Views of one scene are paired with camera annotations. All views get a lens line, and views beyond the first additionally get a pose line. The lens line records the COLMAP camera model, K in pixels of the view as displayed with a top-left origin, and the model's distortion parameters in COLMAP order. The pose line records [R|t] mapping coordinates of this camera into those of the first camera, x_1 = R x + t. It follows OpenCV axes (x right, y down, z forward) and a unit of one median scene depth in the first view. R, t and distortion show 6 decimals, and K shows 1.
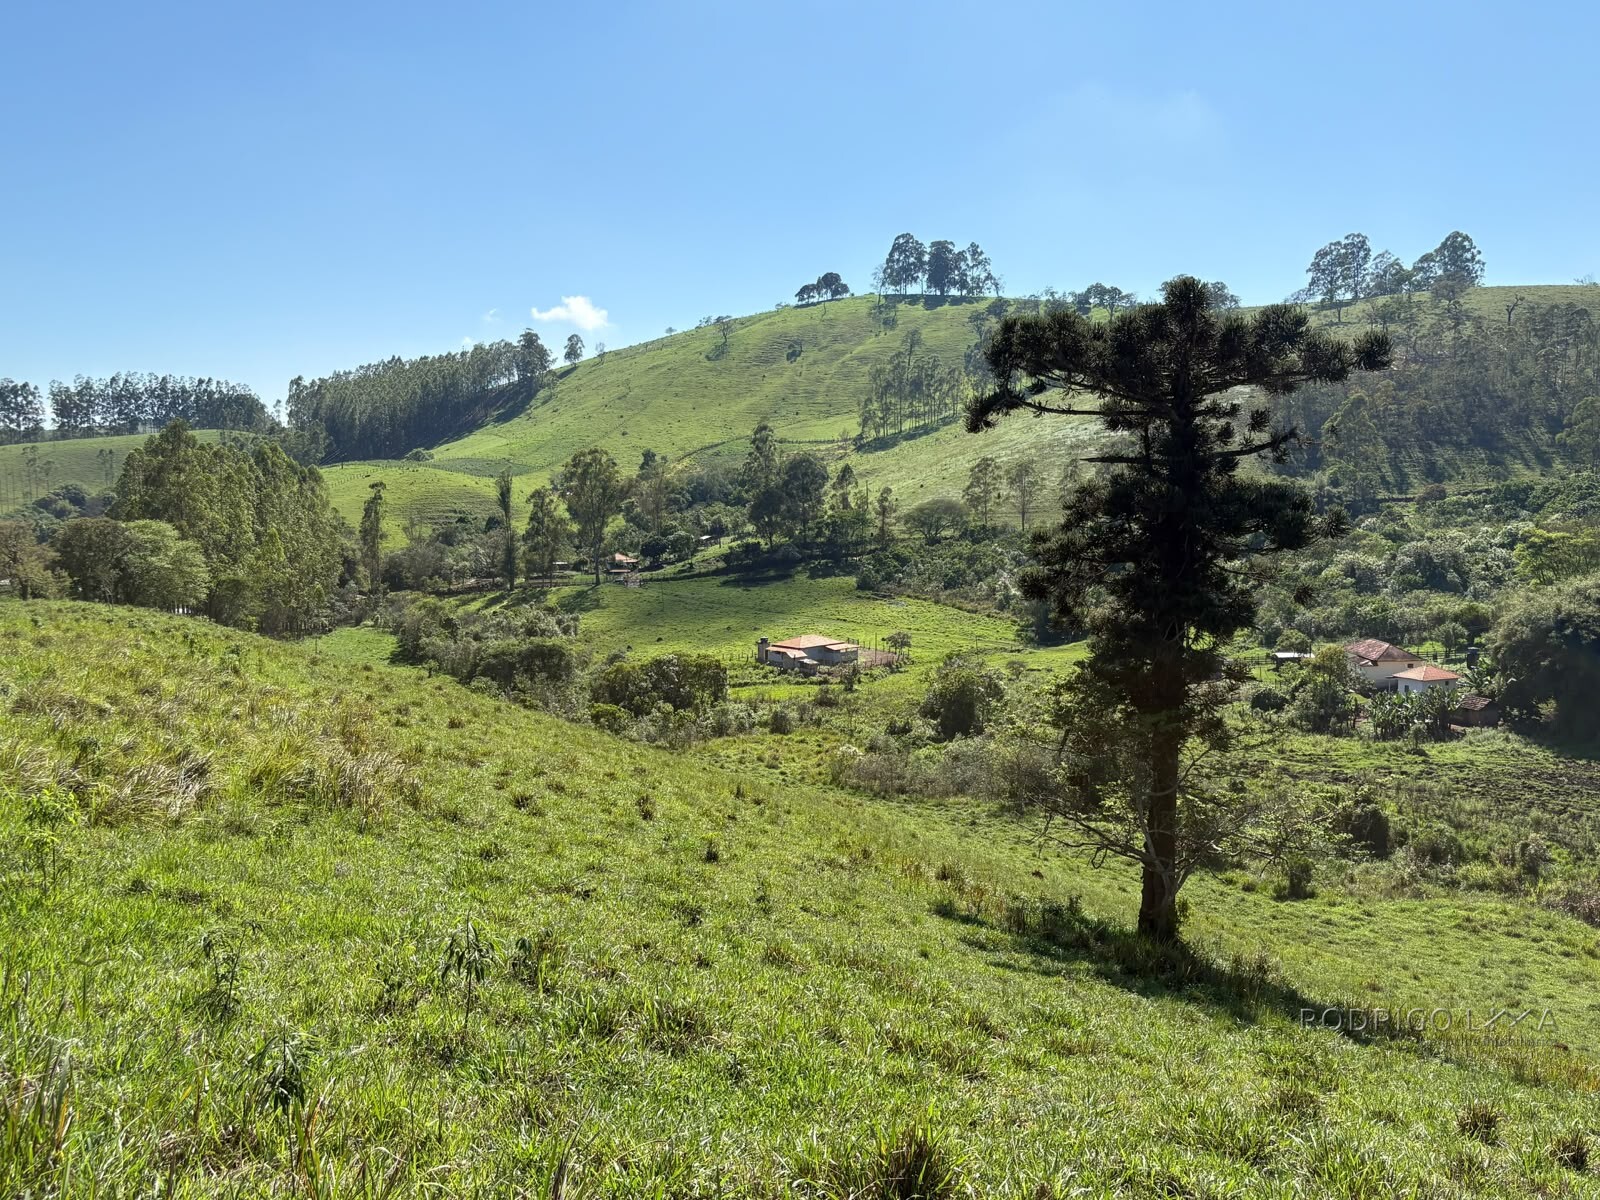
lens RADIAL K [[1367.9, 0, 796.4], [0, 1367.9, 602.0], [0, 0, 1]] dist [0.090129, -0.189344]
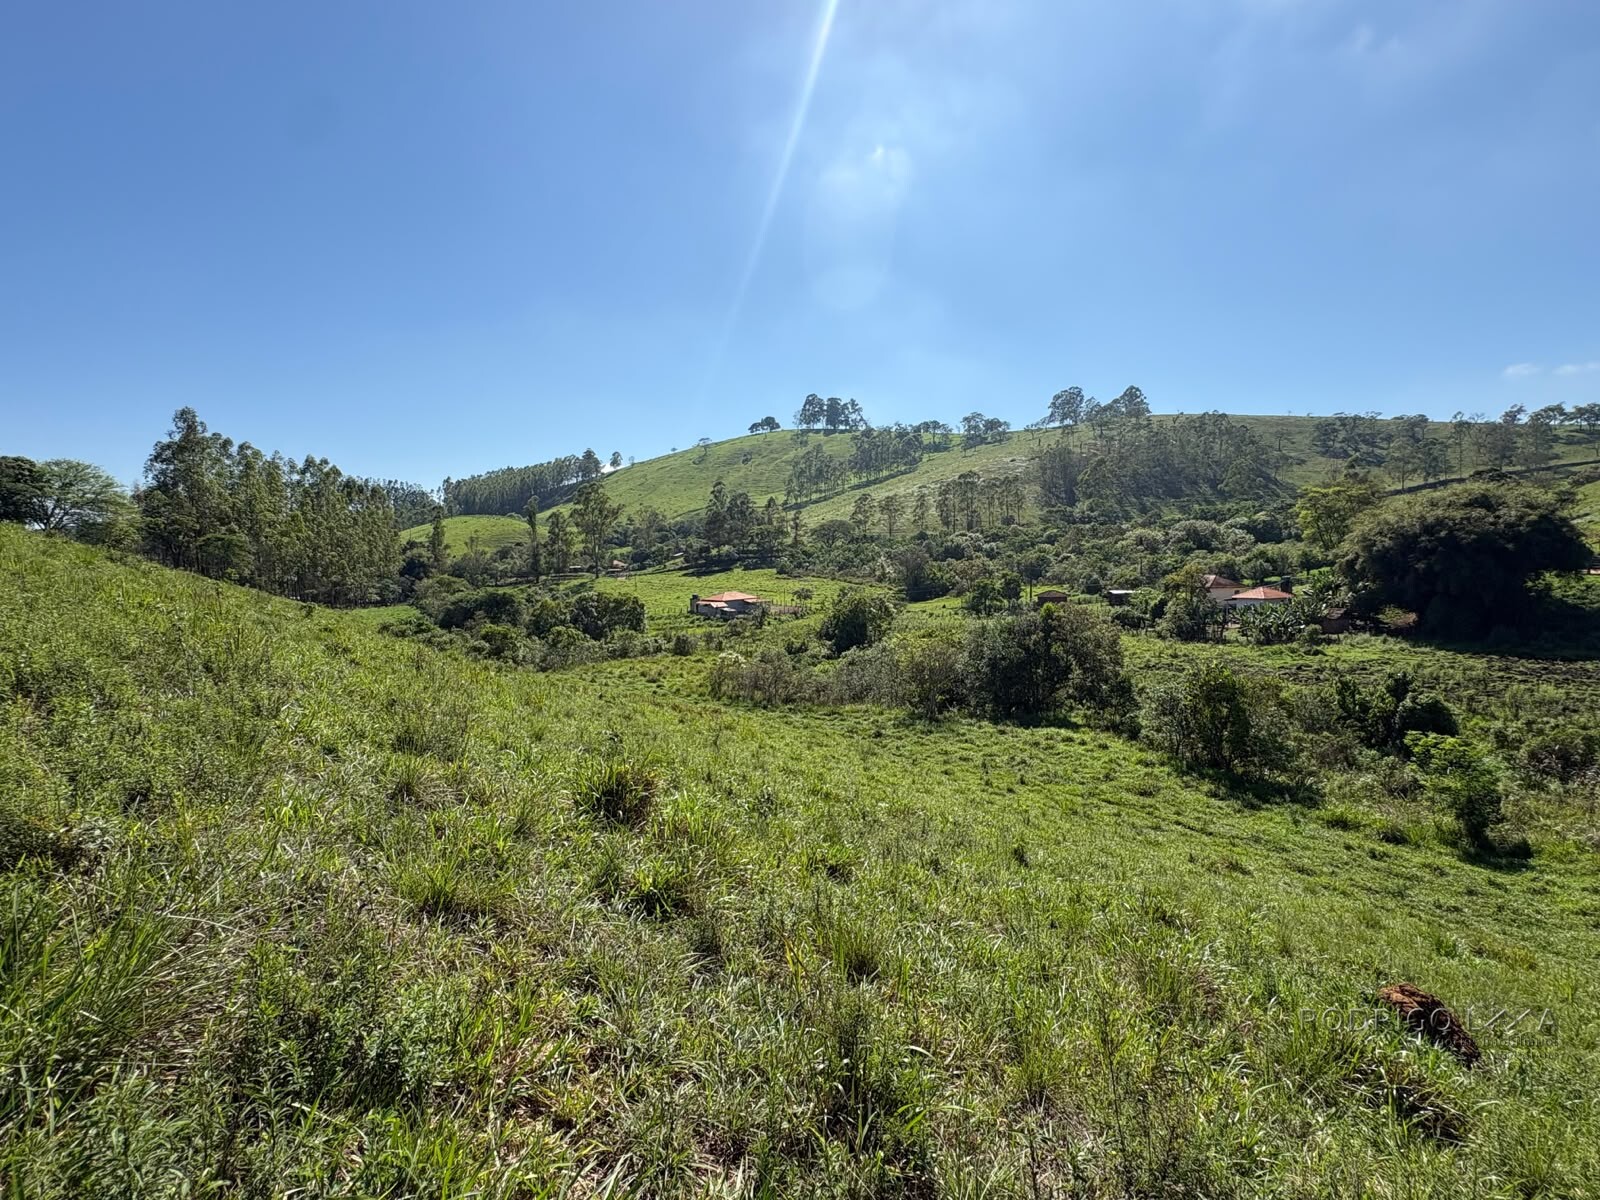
lens RADIAL K [[662.9, 0, 800.0], [0, 662.9, 600.0], [0, 0, 1]] dist [-0.000949, 0.000160]
pose [[0.998788, -0.011368, 0.047879, 0.059319], [0.013957, 0.998439, -0.054076, 0.090011], [-0.047189, 0.054679, 0.997388, 0.538514]]
